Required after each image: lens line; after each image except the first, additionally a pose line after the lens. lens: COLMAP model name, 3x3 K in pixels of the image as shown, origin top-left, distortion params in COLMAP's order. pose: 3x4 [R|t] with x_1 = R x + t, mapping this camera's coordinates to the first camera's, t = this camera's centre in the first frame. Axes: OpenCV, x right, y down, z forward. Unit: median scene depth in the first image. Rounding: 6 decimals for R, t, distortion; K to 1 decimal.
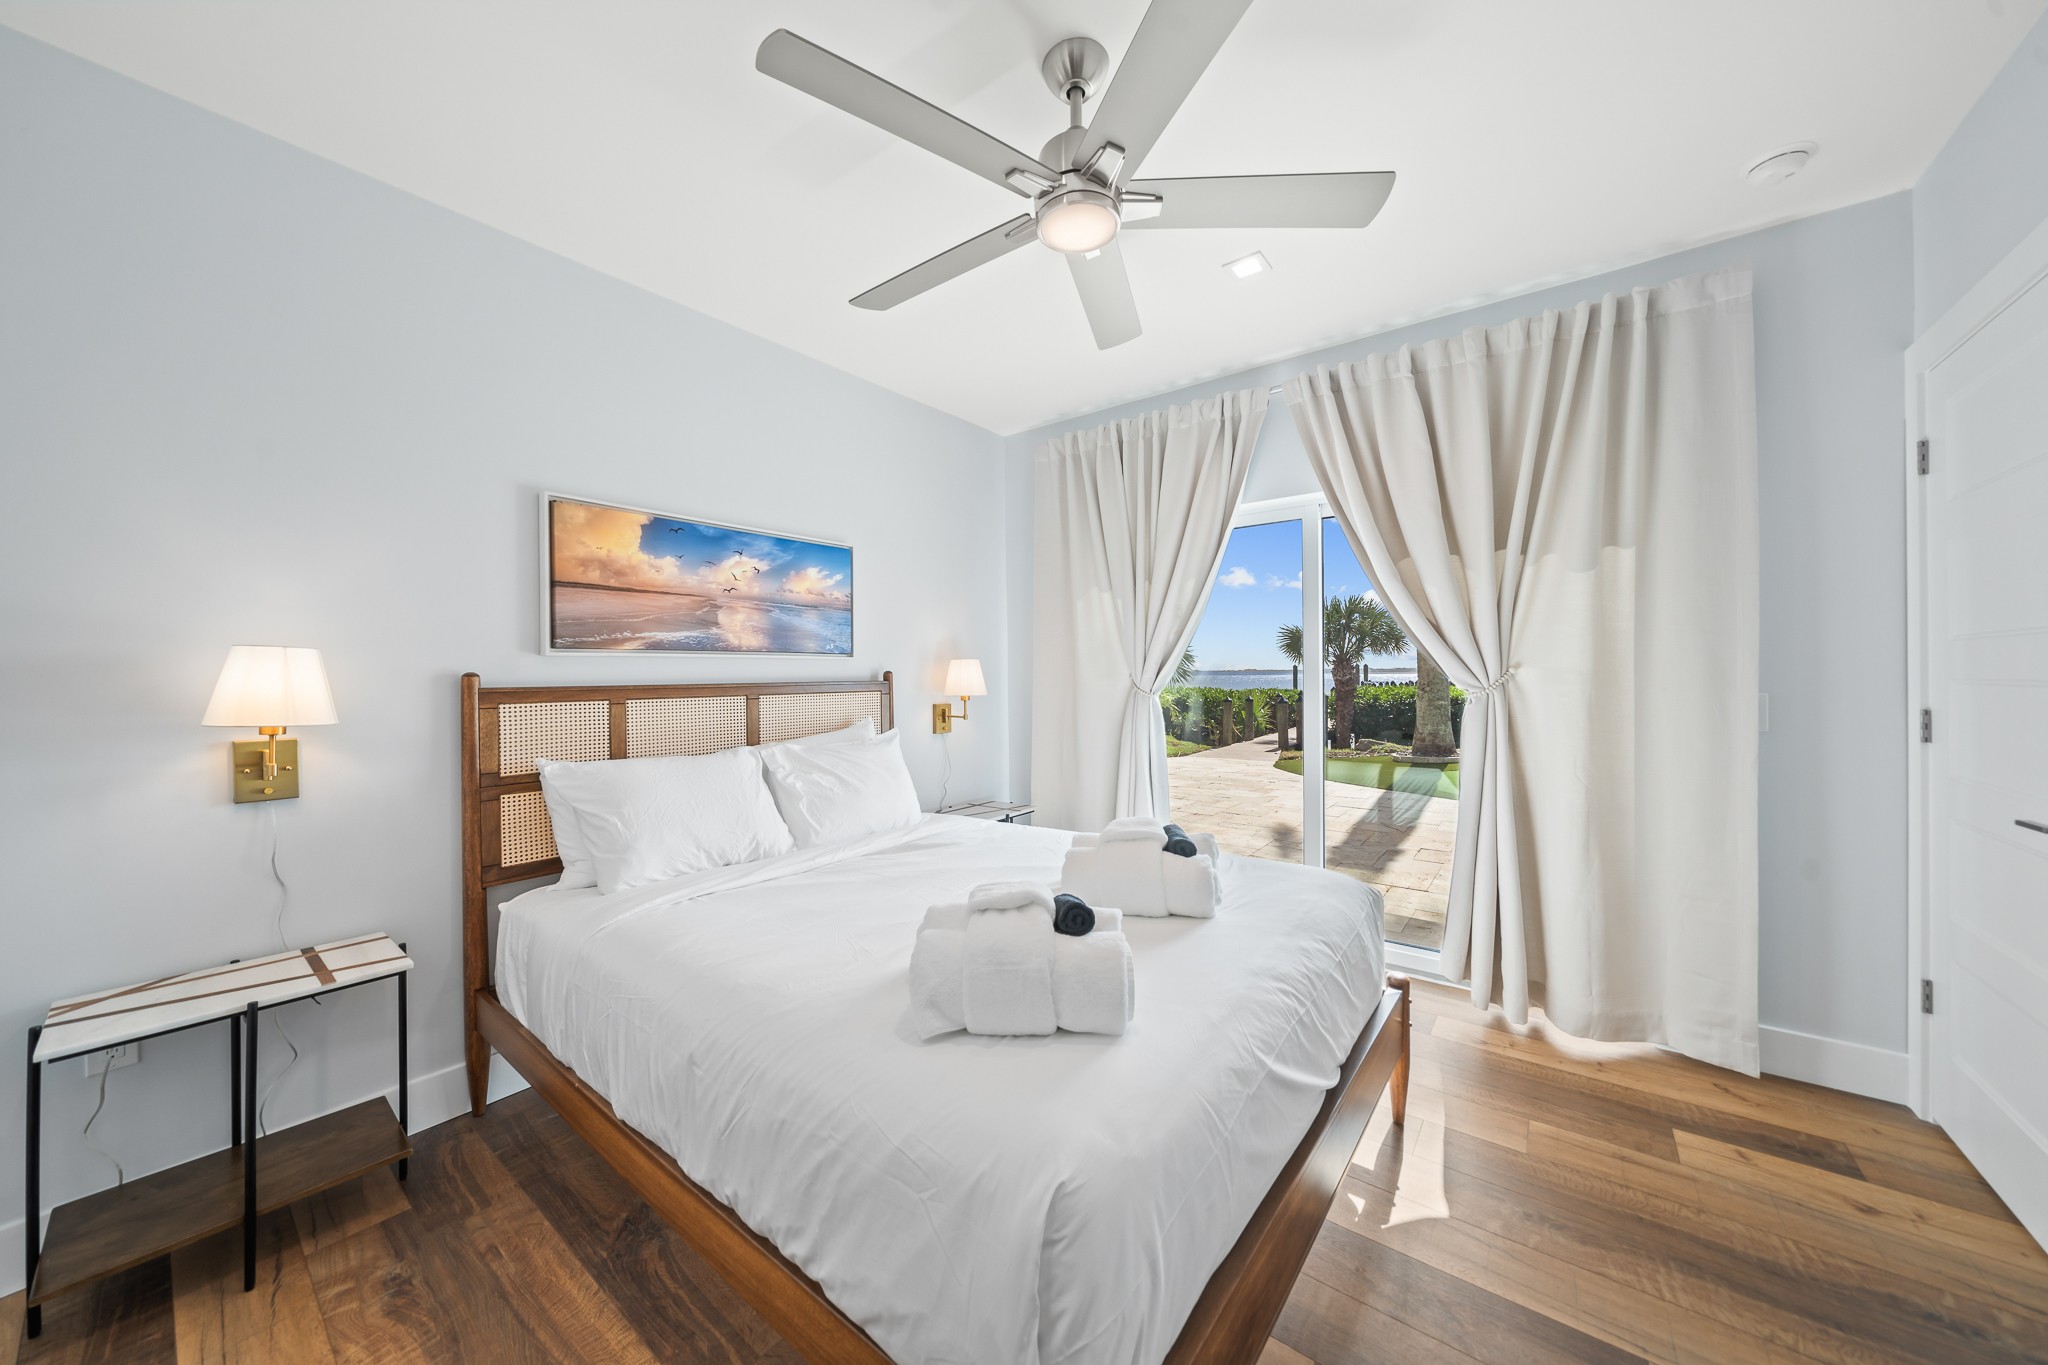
lens RADIAL K [[702.1, 0, 1041.6], [0, 702.1, 673.8], [0, 0, 1]] dist [0.000111, -0.000301]
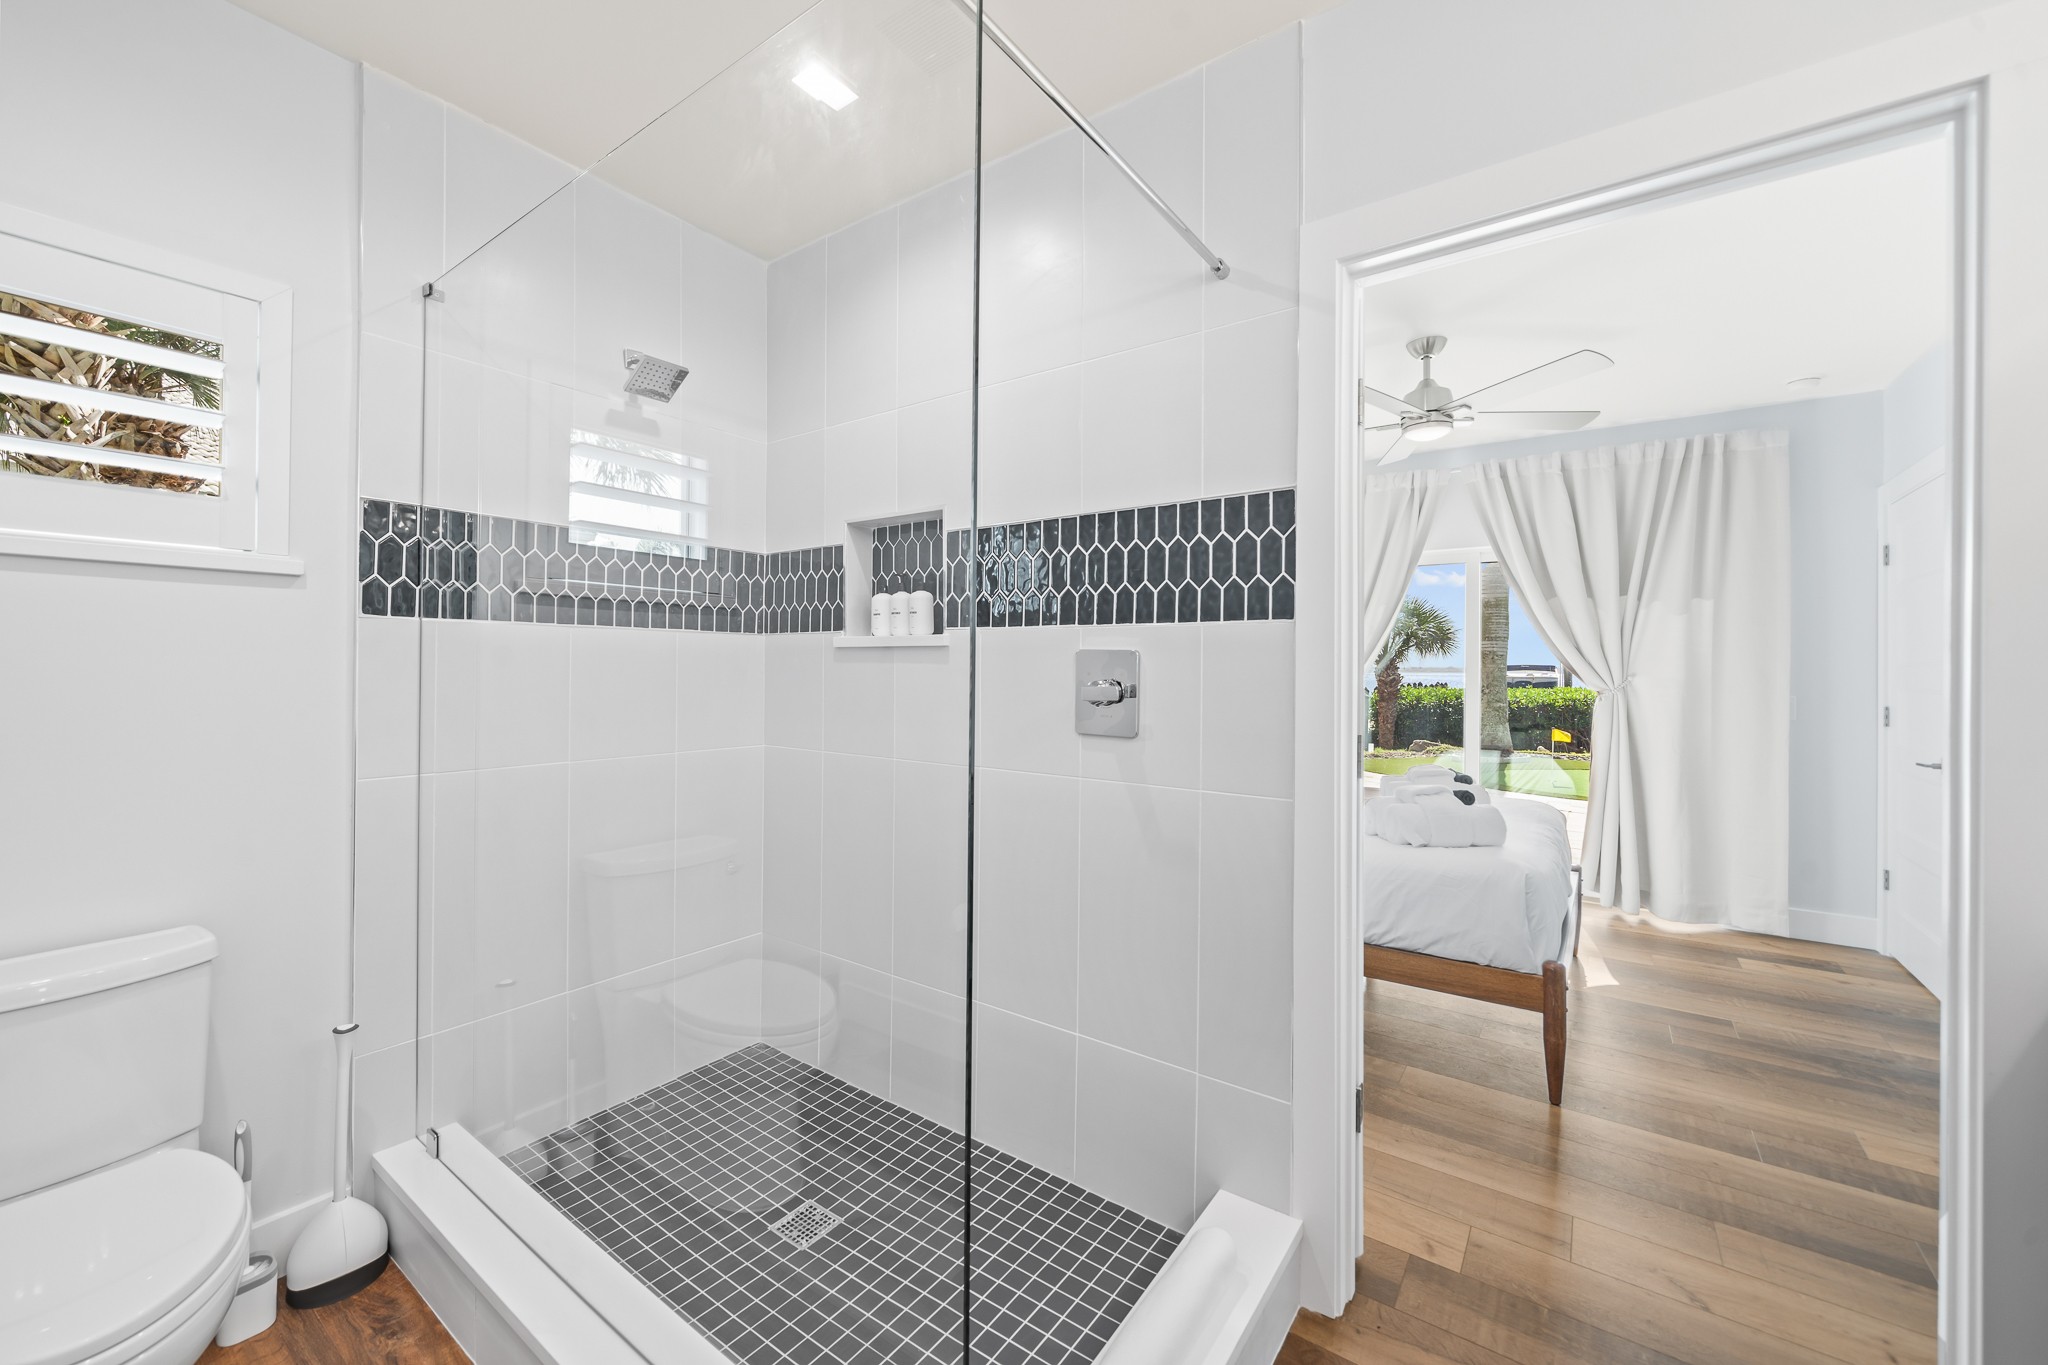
lens RADIAL K [[814.9, 0, 1039.6], [0, 814.9, 662.3], [0, 0, 1]] dist [0.006637, -0.000683]
pose [[0.998935, 0.014873, 0.043669, -0.691329], [-0.014588, 0.999870, -0.006851, -0.010023], [-0.043766, 0.006206, 0.999023, -0.710257]]
